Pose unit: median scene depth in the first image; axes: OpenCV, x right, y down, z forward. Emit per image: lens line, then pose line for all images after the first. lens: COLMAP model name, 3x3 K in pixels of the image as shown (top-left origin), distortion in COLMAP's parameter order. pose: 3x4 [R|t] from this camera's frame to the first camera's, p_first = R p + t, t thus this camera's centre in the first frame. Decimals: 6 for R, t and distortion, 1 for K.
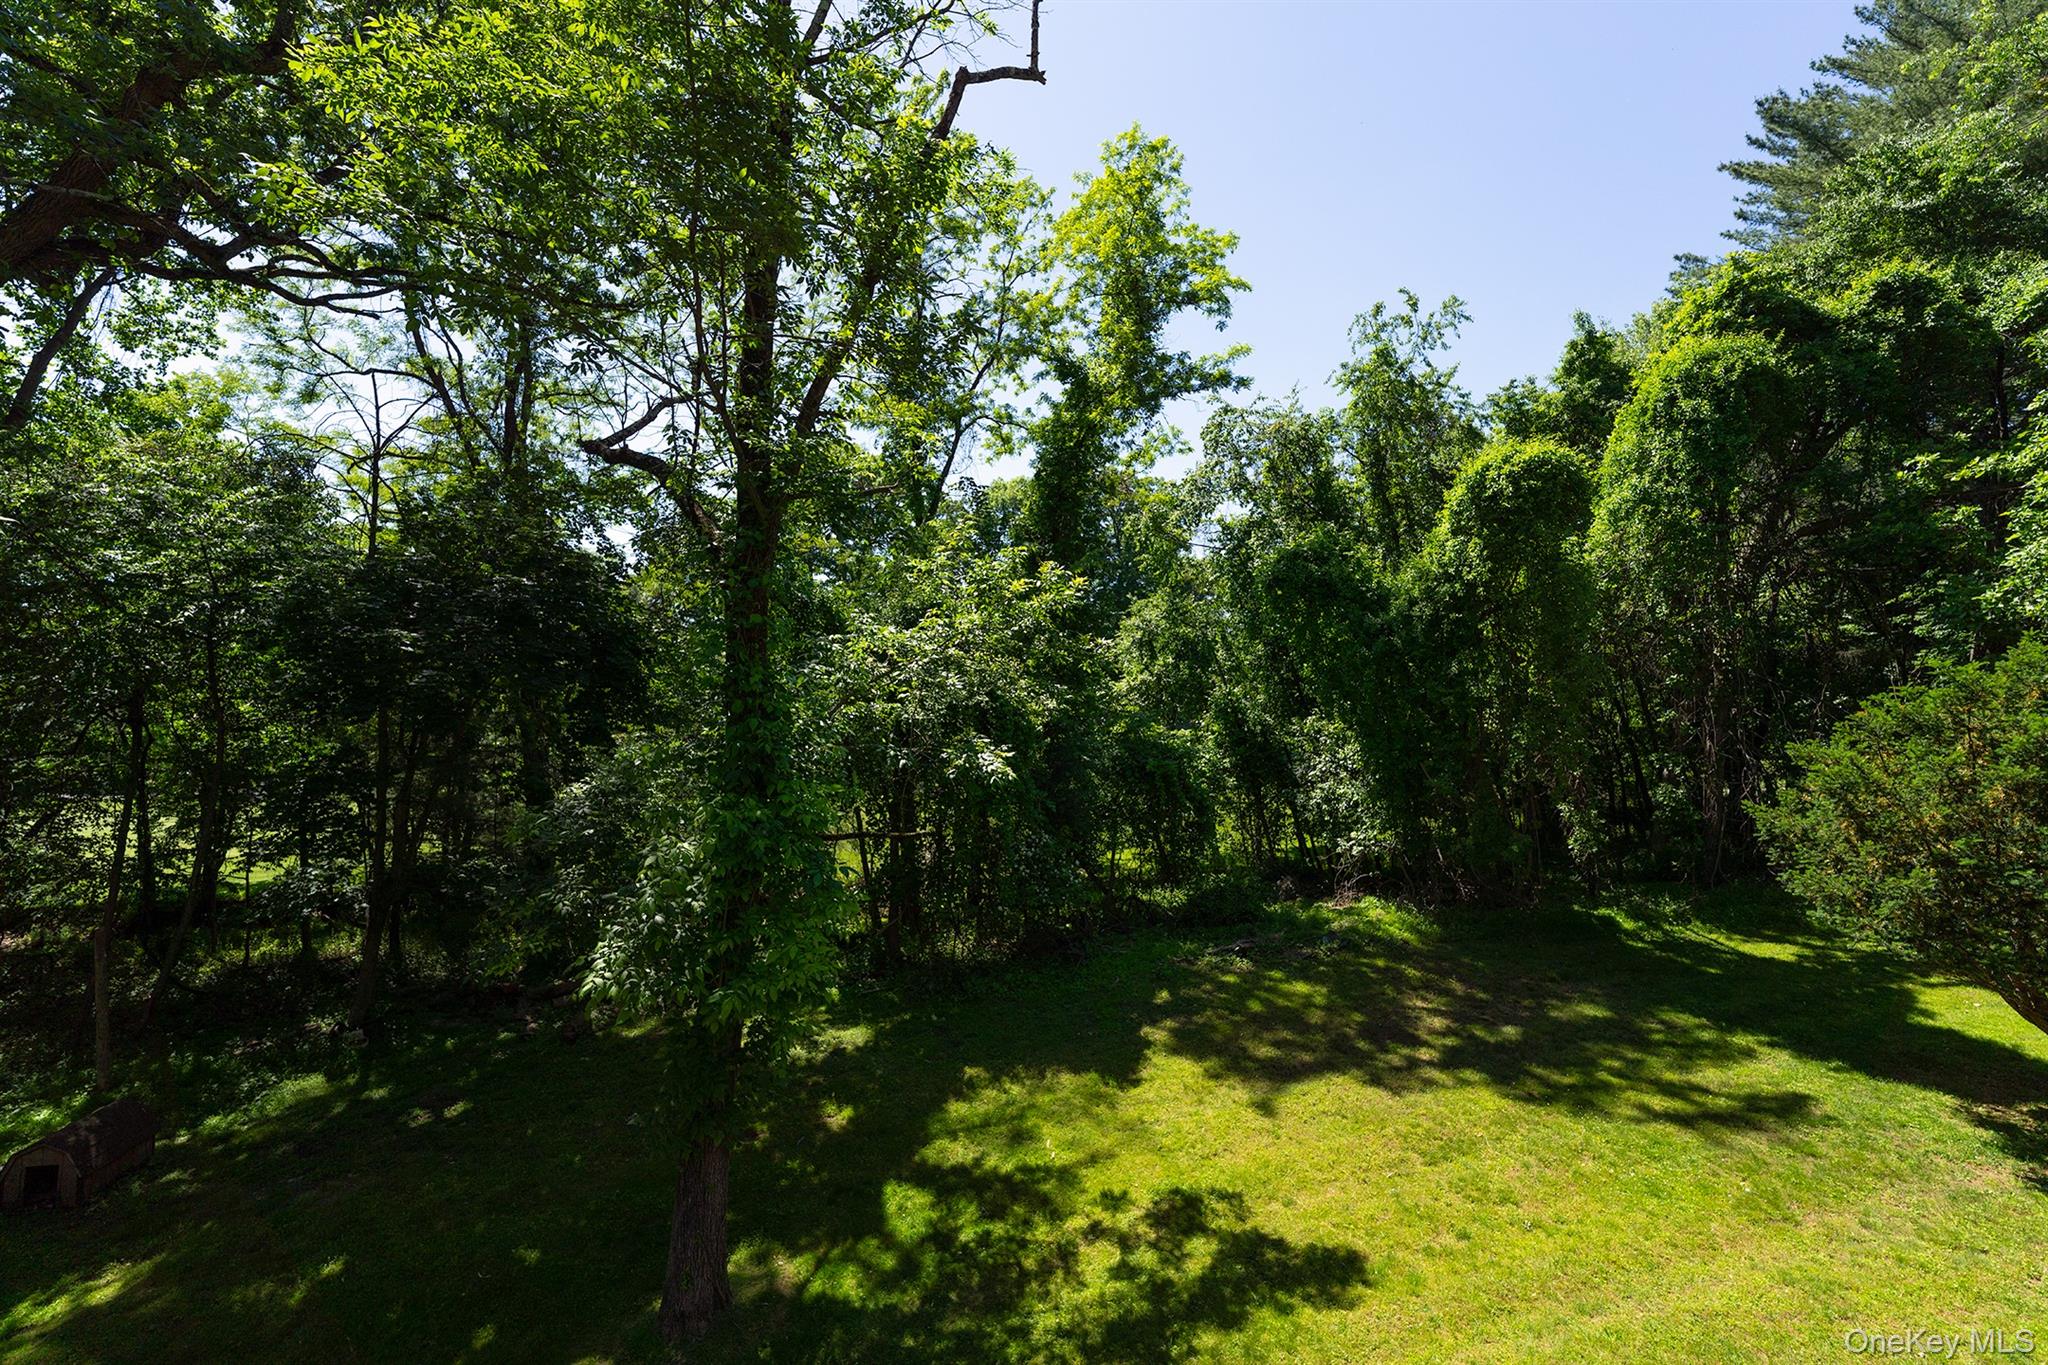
lens RADIAL K [[825.9, 0, 1012.6], [0, 825.9, 679.4], [0, 0, 1]] dist [-0.000478, 0.000276]
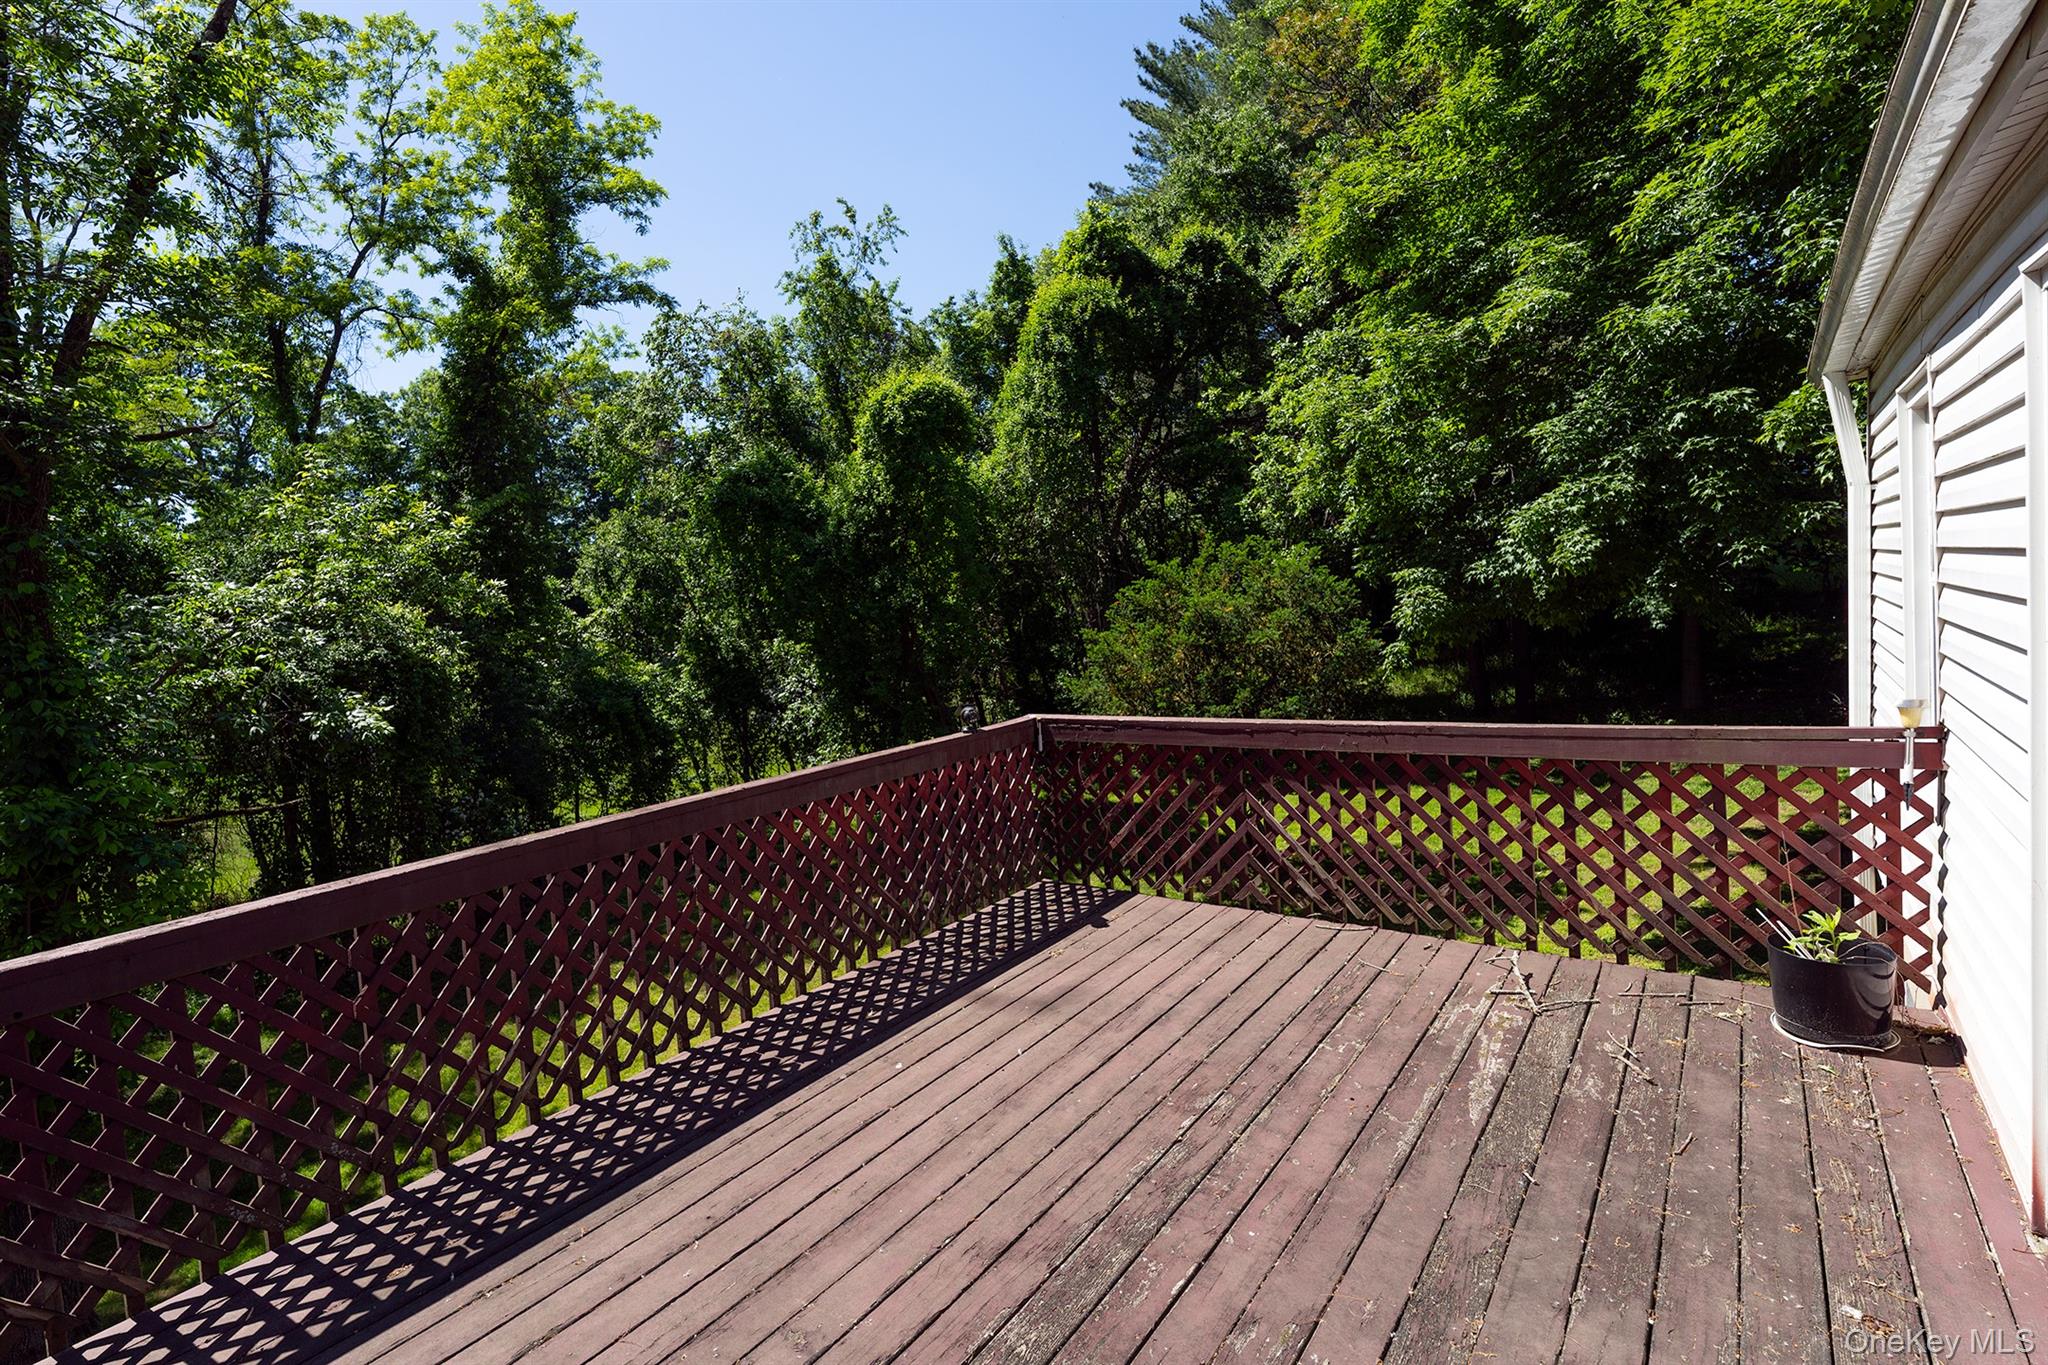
lens RADIAL K [[953.9, 0, 907.7], [0, 953.9, 663.7], [0, 0, 1]] dist [0.005744, 0.000197]
pose [[0.914637, -0.096739, 0.392531, 0.055820], [0.072499, 0.994457, 0.076154, -0.001007], [-0.397722, -0.041195, 0.916581, -0.123840]]
